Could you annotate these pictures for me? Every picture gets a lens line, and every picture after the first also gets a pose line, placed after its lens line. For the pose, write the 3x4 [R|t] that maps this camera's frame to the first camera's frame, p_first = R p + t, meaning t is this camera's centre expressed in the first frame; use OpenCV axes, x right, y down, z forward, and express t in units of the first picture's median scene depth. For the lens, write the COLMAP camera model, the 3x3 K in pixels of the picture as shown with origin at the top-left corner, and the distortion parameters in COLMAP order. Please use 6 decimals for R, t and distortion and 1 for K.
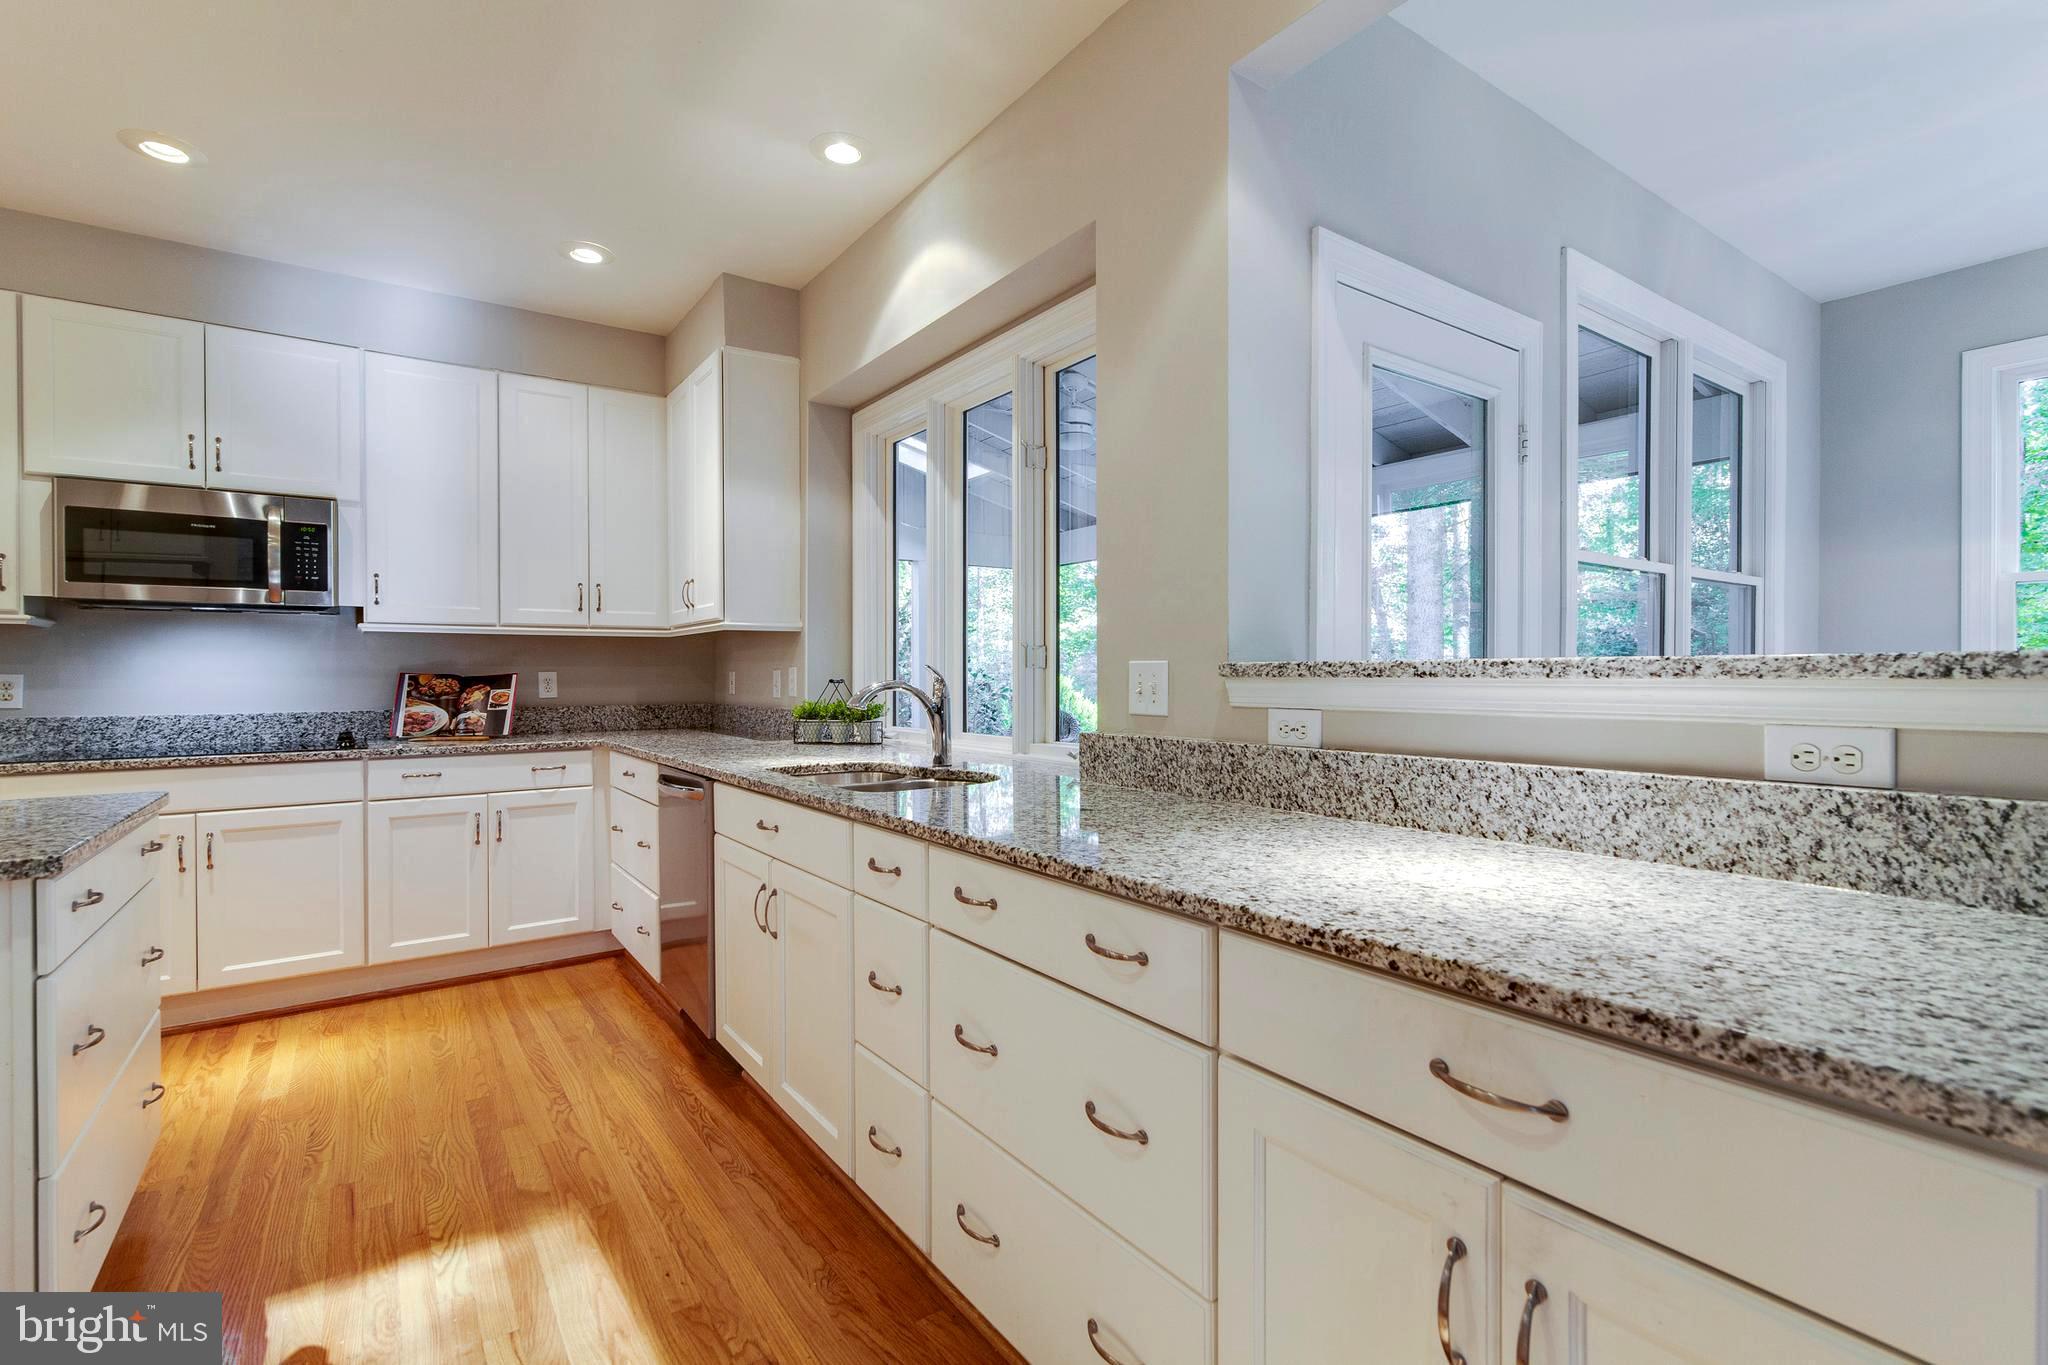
lens RADIAL K [[930.7, 0, 1034.9], [0, 930.7, 675.1], [0, 0, 1]] dist [-0.003062, 0.001152]
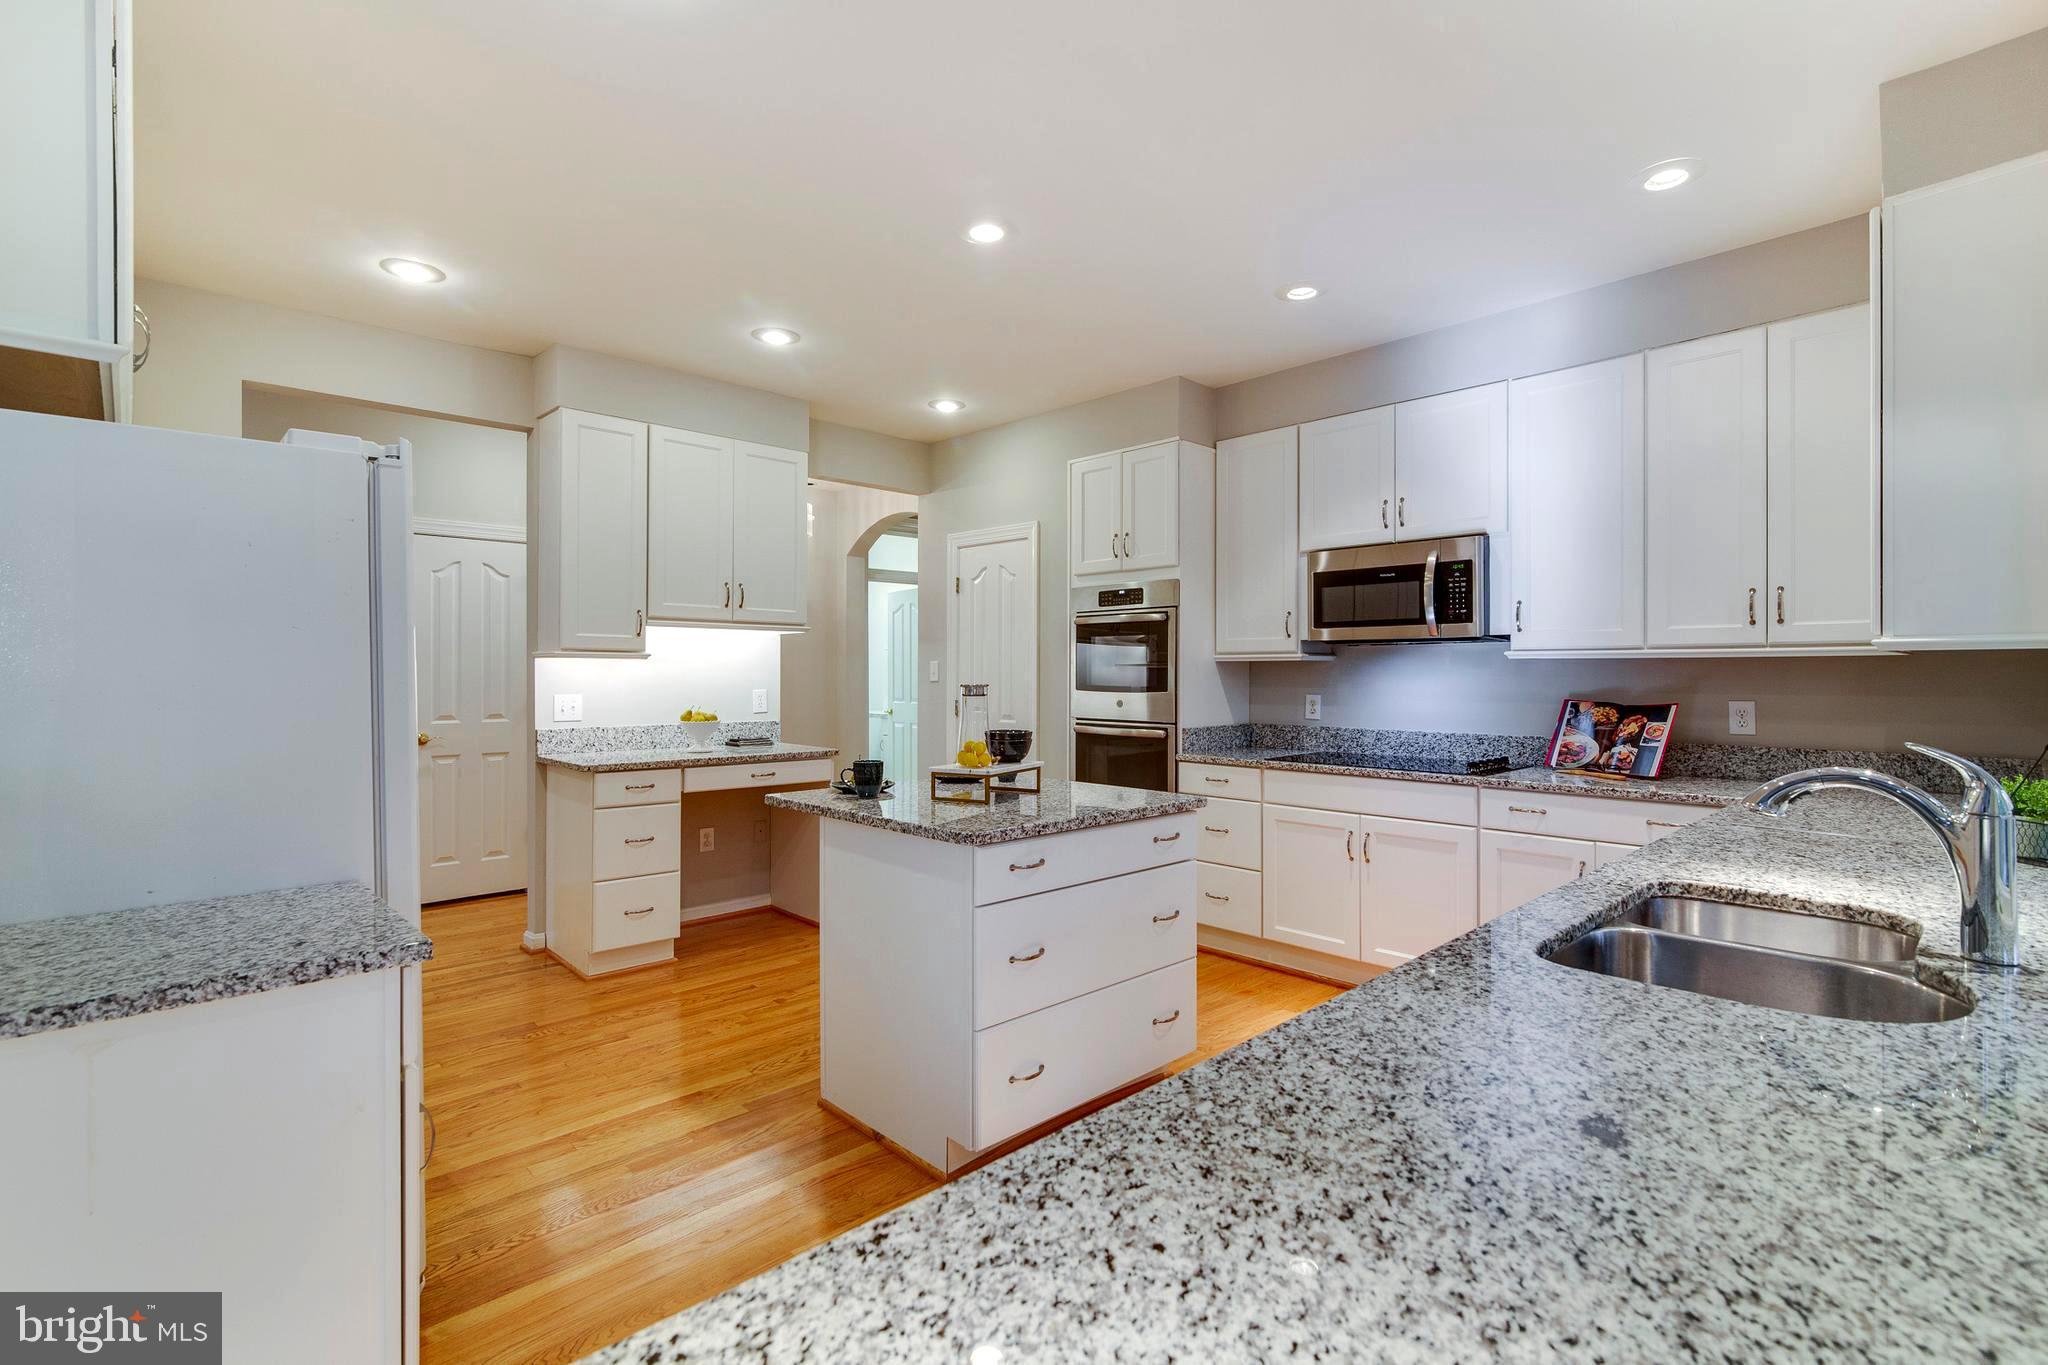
lens RADIAL K [[930.7, 0, 1034.2], [0, 930.7, 675.5], [0, 0, 1]] dist [-0.003062, 0.001152]
pose [[0.140173, 0.004827, -0.990115, 0.210844], [-0.005331, 0.999977, 0.004120, -0.030966], [0.990113, 0.004701, 0.140196, 0.353500]]
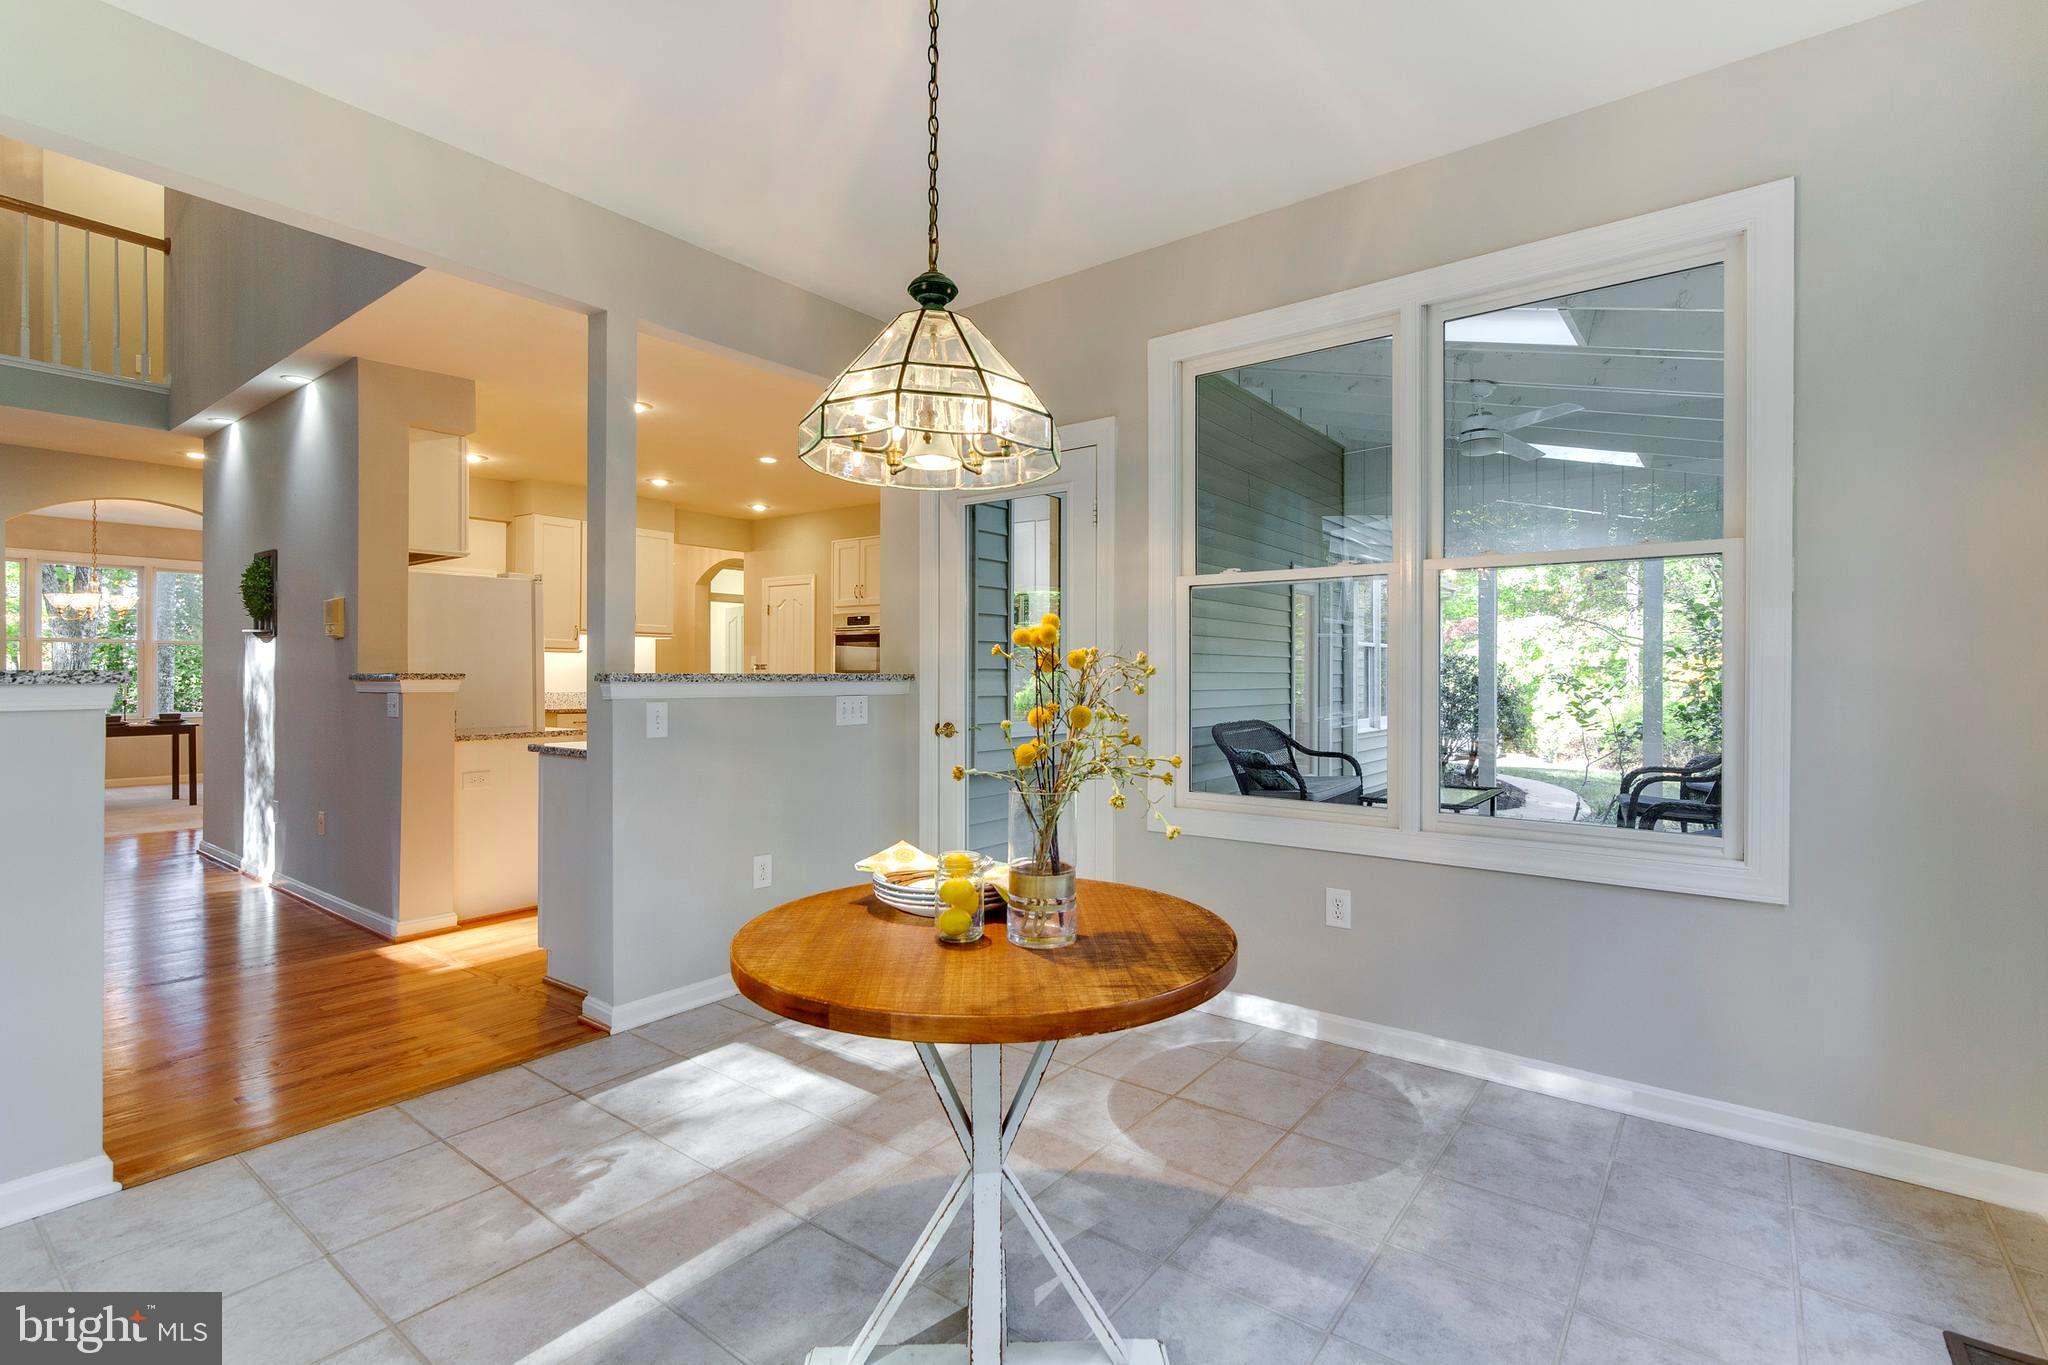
lens RADIAL K [[930.7, 0, 1035.3], [0, 930.7, 675.1], [0, 0, 1]] dist [-0.003062, 0.001152]
pose [[0.304114, 0.012427, -0.952555, 1.315980], [-0.006792, 0.999918, 0.010876, -0.026850], [0.952611, 0.003163, 0.304174, 0.366122]]
